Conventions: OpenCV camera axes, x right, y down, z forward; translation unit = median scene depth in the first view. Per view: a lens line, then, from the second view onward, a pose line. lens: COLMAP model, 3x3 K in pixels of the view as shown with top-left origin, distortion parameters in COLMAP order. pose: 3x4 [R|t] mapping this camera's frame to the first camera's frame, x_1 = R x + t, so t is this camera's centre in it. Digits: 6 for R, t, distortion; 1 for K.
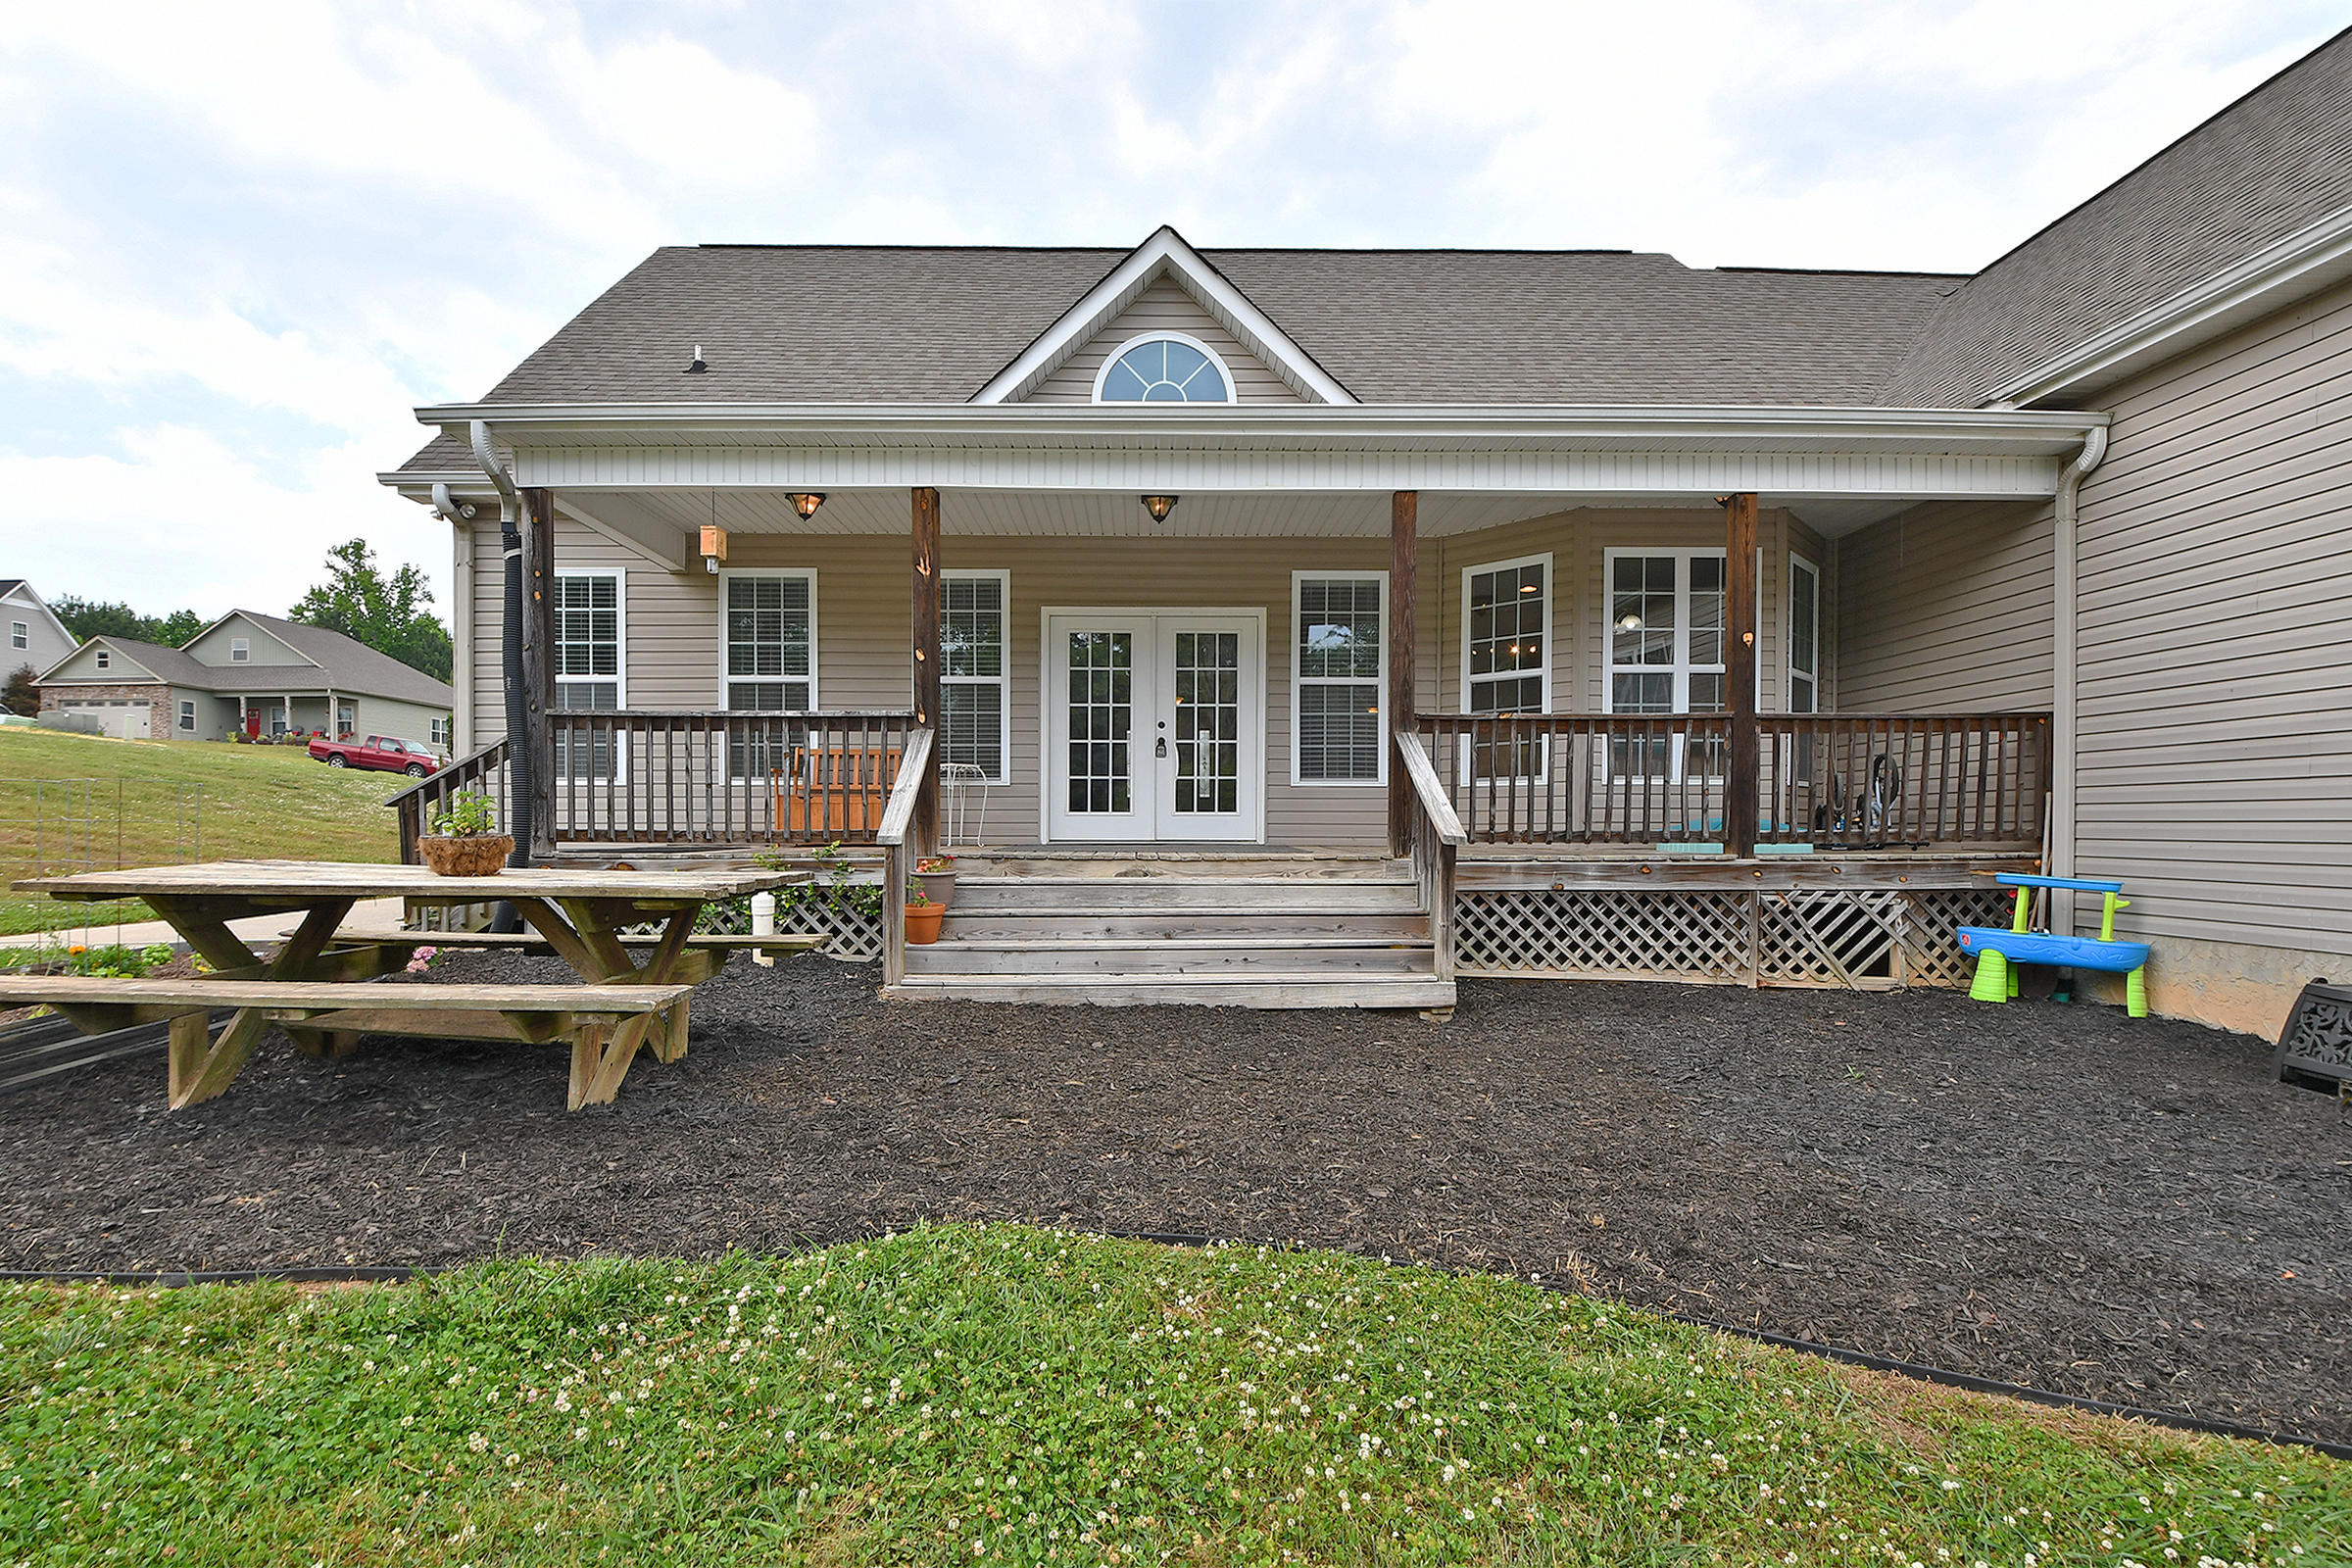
lens RADIAL K [[1182.5, 0, 1073.1], [0, 1182.5, 836.8], [0, 0, 1]] dist [0.000504, -0.000320]
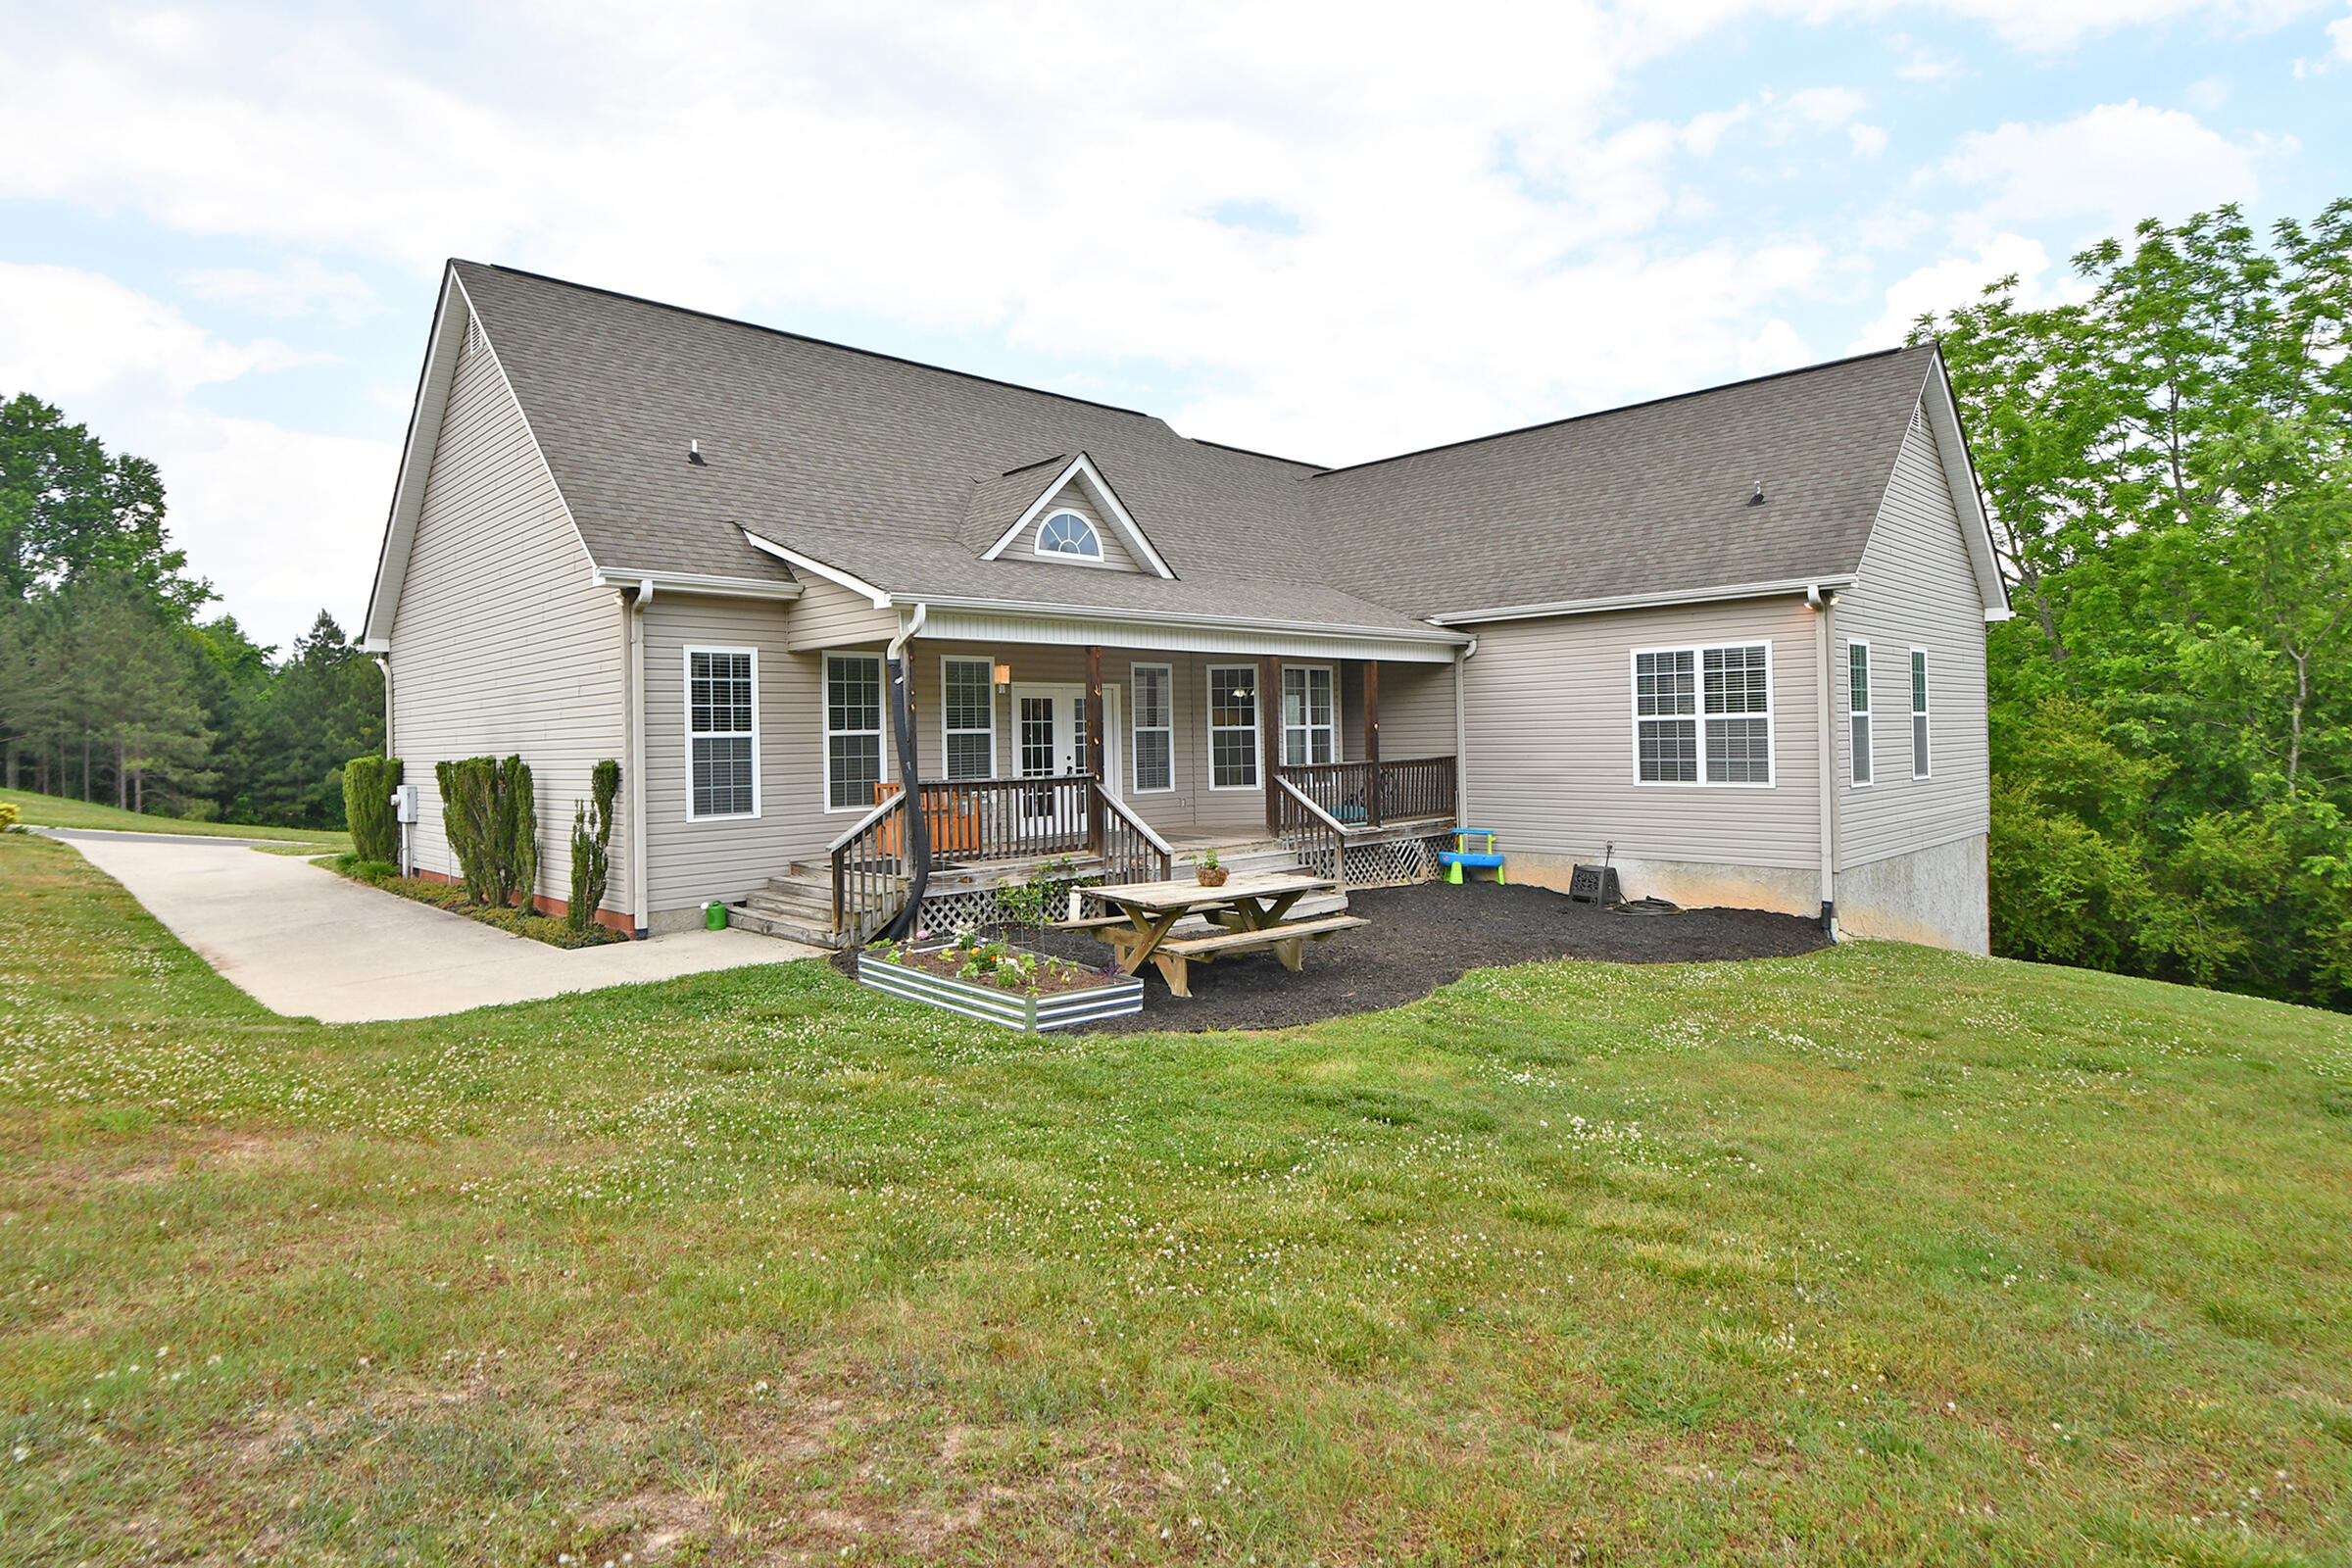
lens RADIAL K [[1361.4, 0, 1135.0], [0, 1361.4, 737.0], [0, 0, 1]] dist [-0.007453, -0.011074]
pose [[0.727014, -0.015596, 0.686445, -1.148646], [0.024551, 0.999693, -0.003289, -0.118372], [-0.686183, 0.019244, 0.727174, -0.392164]]
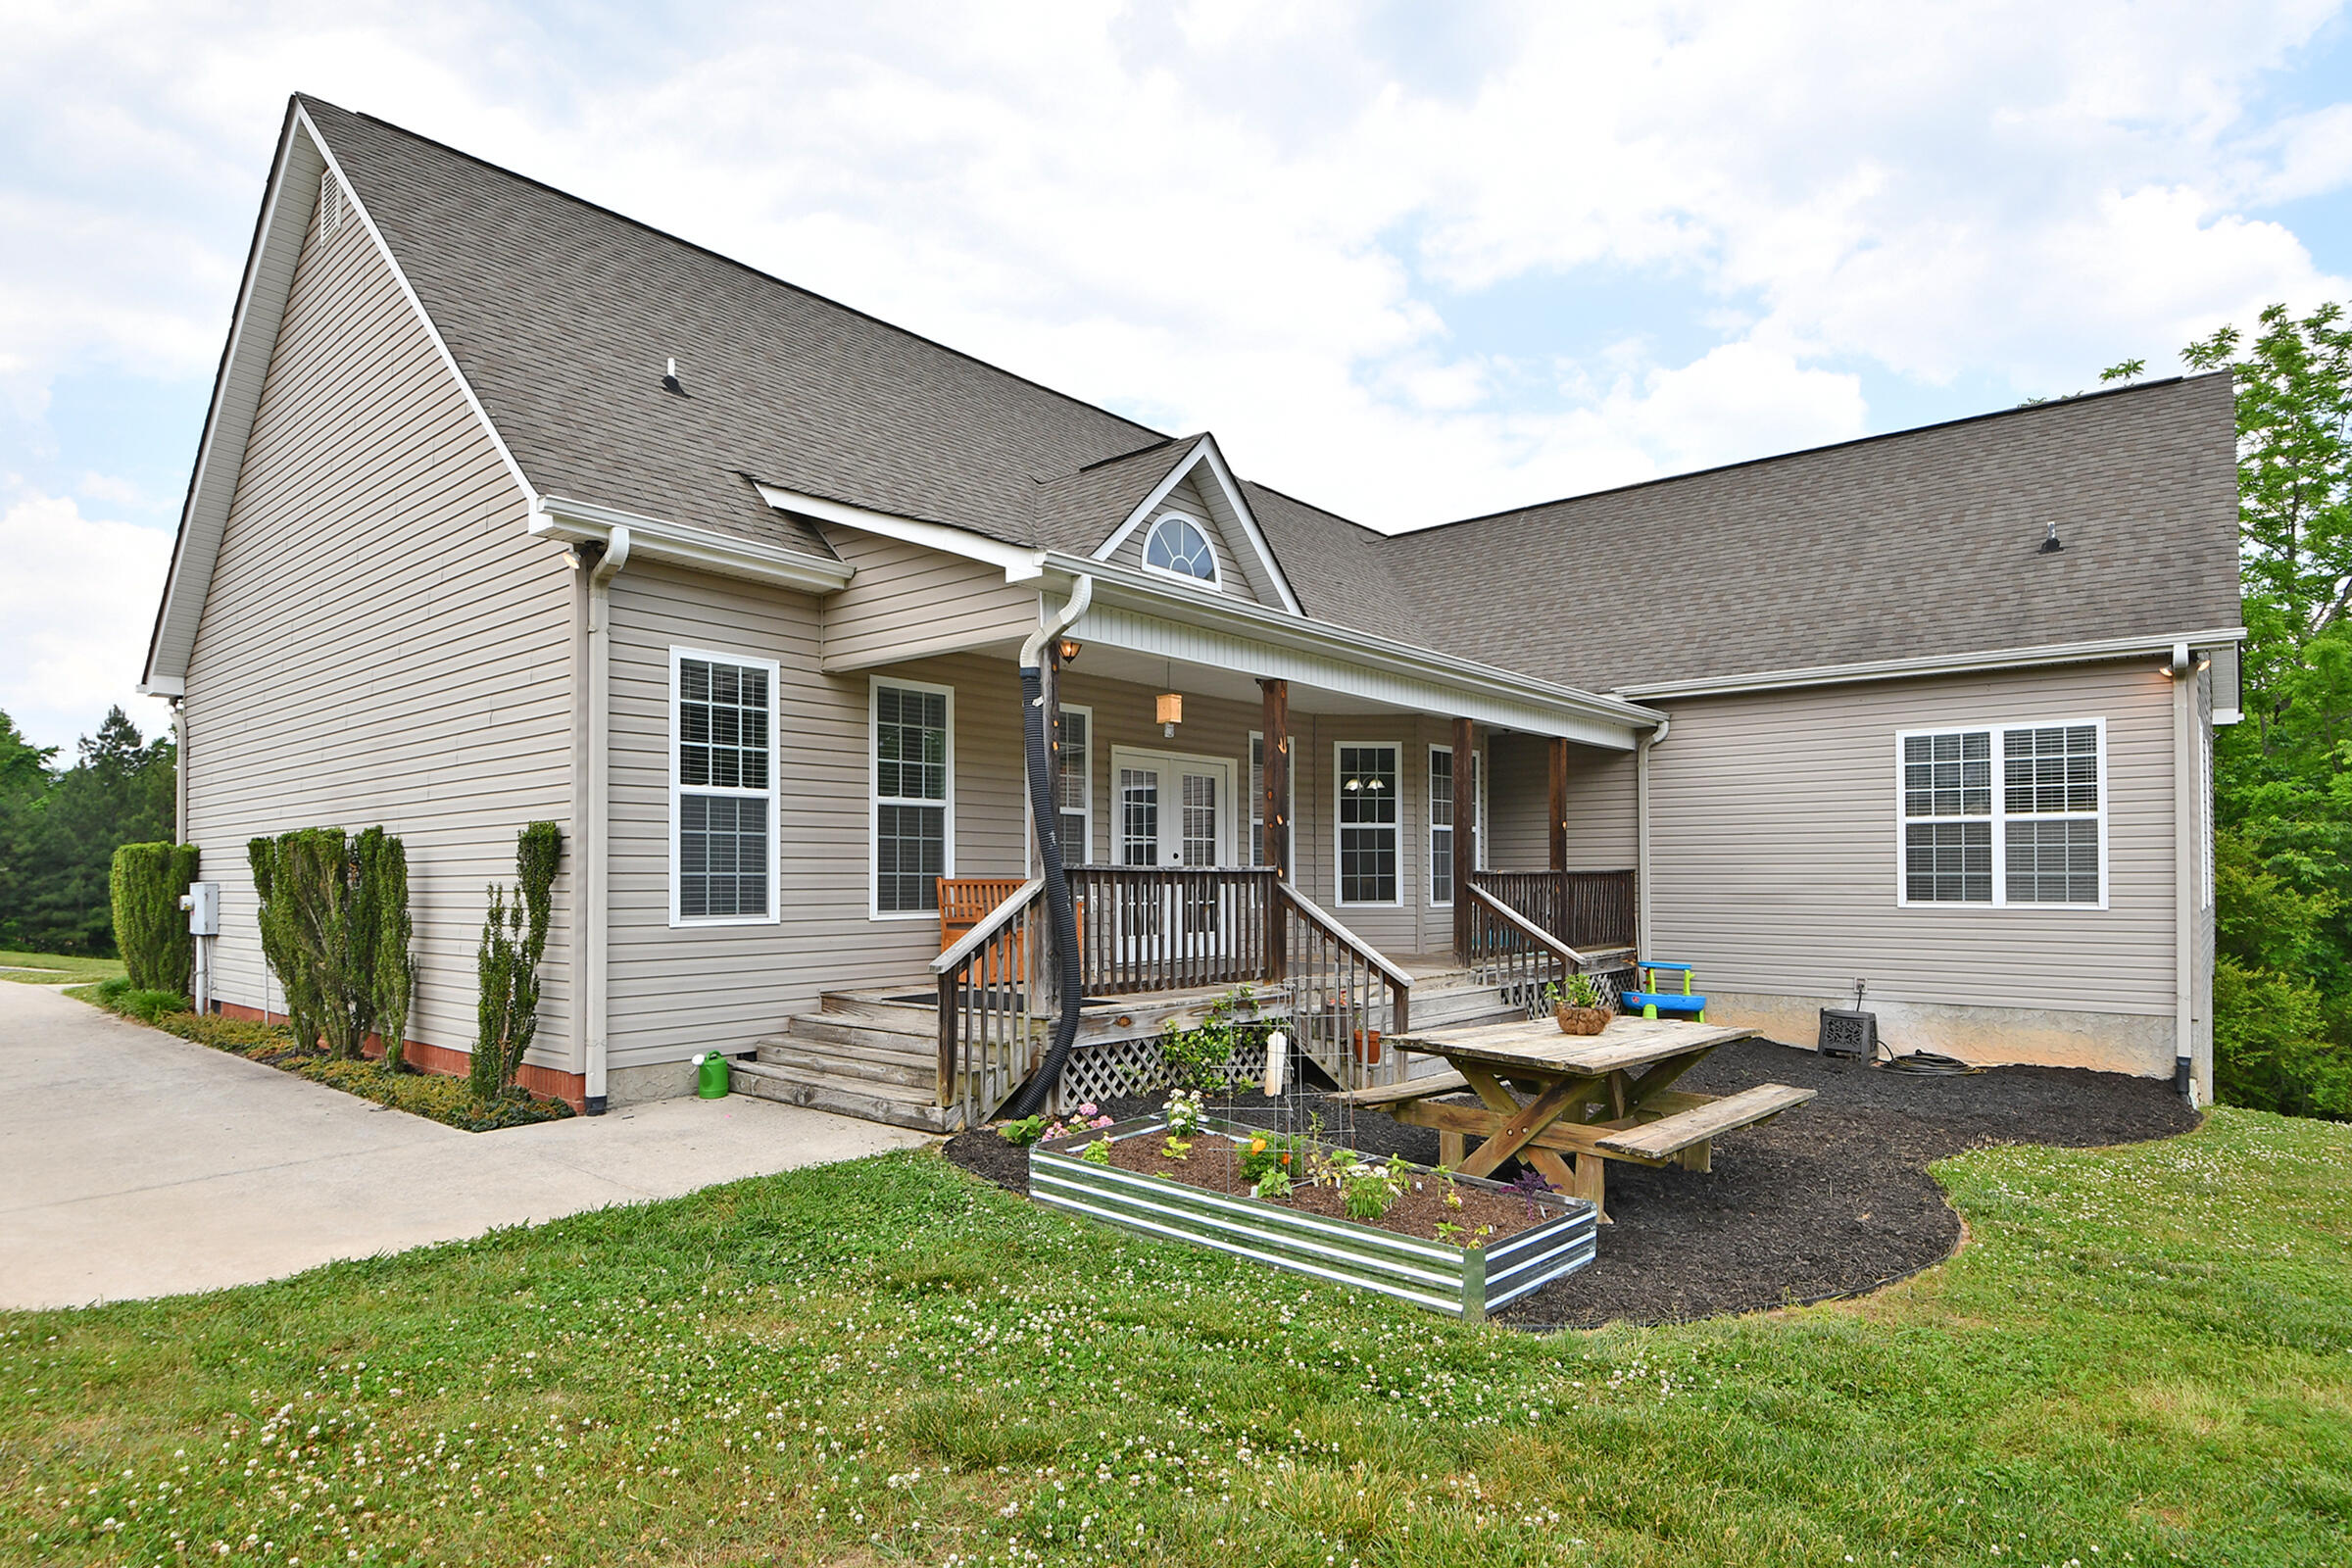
lens RADIAL K [[1361.4, 0, 1148.3], [0, 1361.4, 878.4], [0, 0, 1]] dist [-0.007453, -0.011074]
pose [[0.646953, 0.000219, 0.762530, -0.984789], [0.006231, 0.999965, -0.005574, -0.067588], [-0.762505, 0.008357, 0.646929, 0.175998]]
